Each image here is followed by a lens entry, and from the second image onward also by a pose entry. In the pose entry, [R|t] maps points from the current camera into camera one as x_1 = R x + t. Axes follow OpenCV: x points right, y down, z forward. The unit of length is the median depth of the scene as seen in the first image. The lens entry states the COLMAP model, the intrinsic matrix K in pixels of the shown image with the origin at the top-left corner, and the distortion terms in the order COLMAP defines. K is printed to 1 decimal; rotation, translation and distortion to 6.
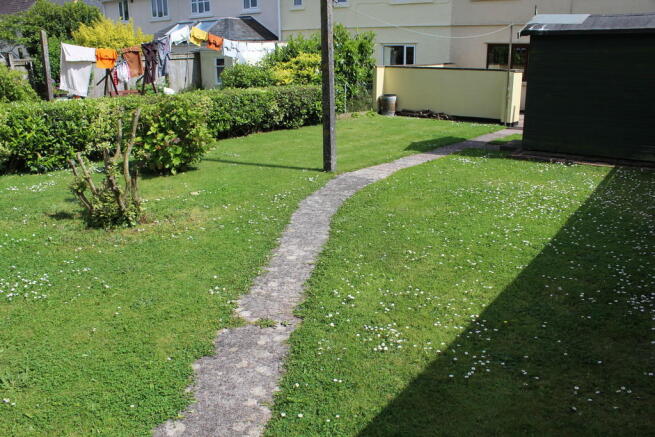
lens RADIAL K [[550.2, 0, 327.5], [0, 550.2, 218.5], [0, 0, 1]] dist [-0.073224, 0.003710]
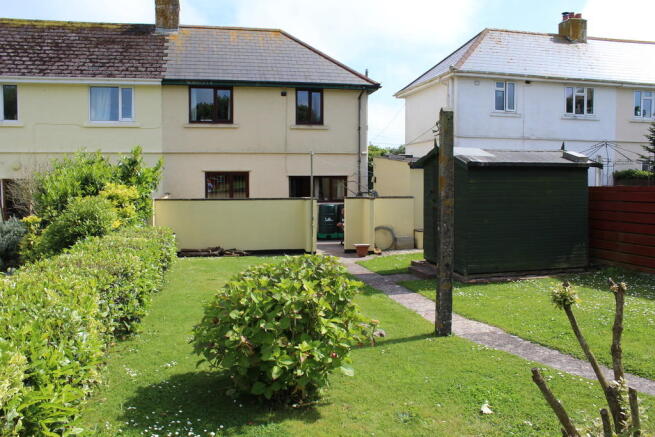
lens RADIAL K [[550.2, 0, 327.5], [0, 550.2, 218.5], [0, 0, 1]] dist [-0.073224, 0.003710]
pose [[0.663210, -0.052578, 0.746584, -0.343806], [0.220097, 0.967122, -0.127409, -0.094515], [-0.715339, 0.248819, 0.652977, 0.303945]]
